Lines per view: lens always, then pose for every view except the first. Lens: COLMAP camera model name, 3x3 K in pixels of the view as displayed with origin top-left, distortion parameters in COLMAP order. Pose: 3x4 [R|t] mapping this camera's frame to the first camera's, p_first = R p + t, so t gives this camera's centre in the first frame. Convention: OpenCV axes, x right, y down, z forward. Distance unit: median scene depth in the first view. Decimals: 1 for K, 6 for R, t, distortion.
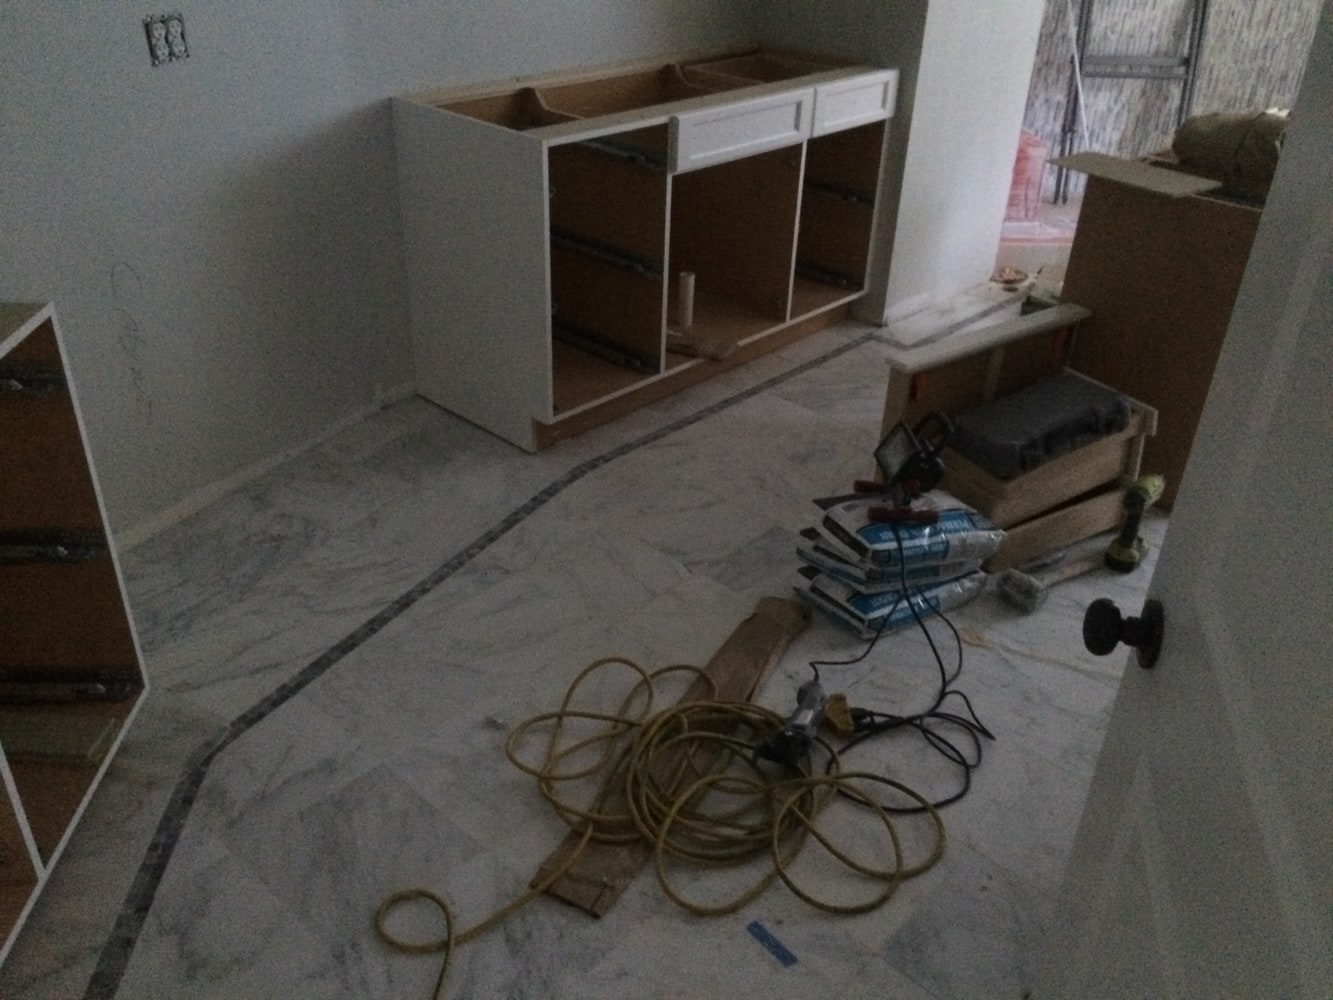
lens RADIAL K [[1122.8, 0, 658.4], [0, 1122.8, 494.3], [0, 0, 1]] dist [0.078905, -0.130686]
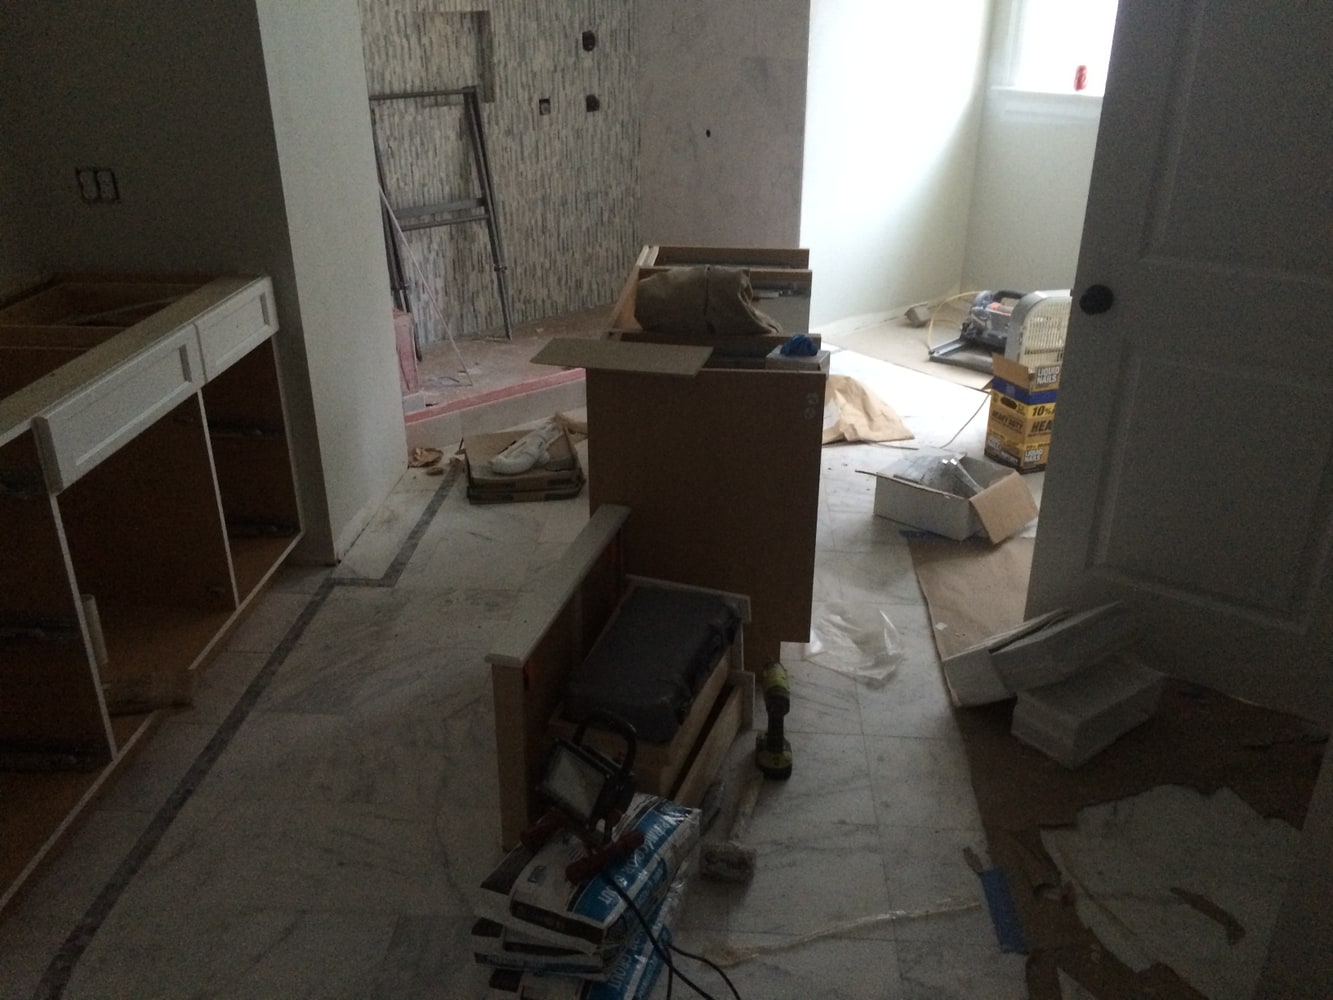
lens RADIAL K [[1122.8, 0, 658.4], [0, 1122.8, 494.3], [0, 0, 1]] dist [0.078905, -0.130686]
pose [[0.772759, -0.291700, 0.563697, -0.076757], [0.346544, 0.937977, 0.010312, -0.137792], [-0.531743, 0.187377, 0.825917, 0.205412]]
